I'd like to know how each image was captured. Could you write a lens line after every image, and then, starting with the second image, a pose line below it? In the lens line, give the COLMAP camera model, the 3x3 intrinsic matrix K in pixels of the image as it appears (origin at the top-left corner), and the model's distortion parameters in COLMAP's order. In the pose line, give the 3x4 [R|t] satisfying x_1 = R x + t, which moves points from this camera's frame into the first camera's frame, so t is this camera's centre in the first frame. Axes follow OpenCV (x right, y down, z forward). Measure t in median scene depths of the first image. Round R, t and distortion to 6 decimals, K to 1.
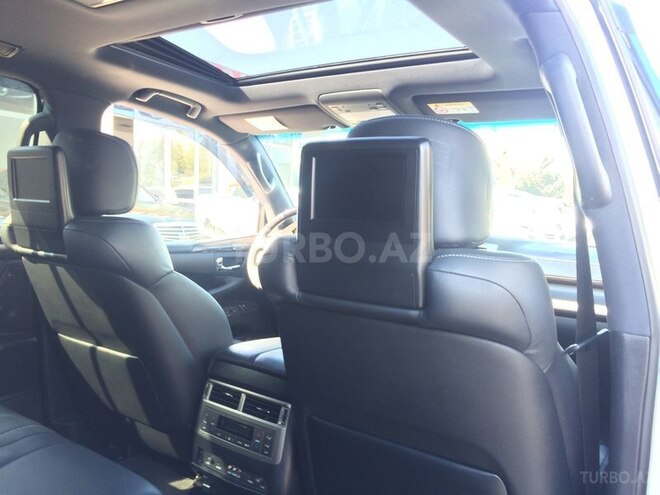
lens RADIAL K [[556.6, 0, 330.0], [0, 556.6, 247.5], [0, 0, 1]] dist [0.046990, -0.001955]
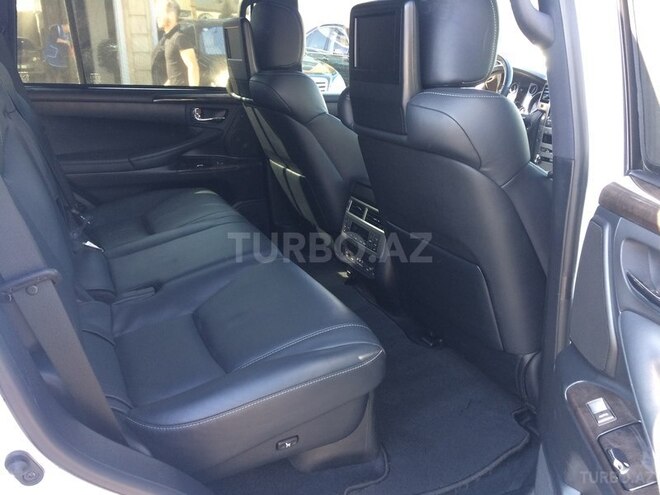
lens RADIAL K [[554.4, 0, 330.0], [0, 554.4, 247.5], [0, 0, 1]] dist [0.046006, -0.002712]
pose [[0.872777, 0.125386, -0.471740, 0.401997], [-0.004711, 0.968563, 0.248723, 0.023916], [0.488097, -0.214858, 0.845930, -0.182980]]
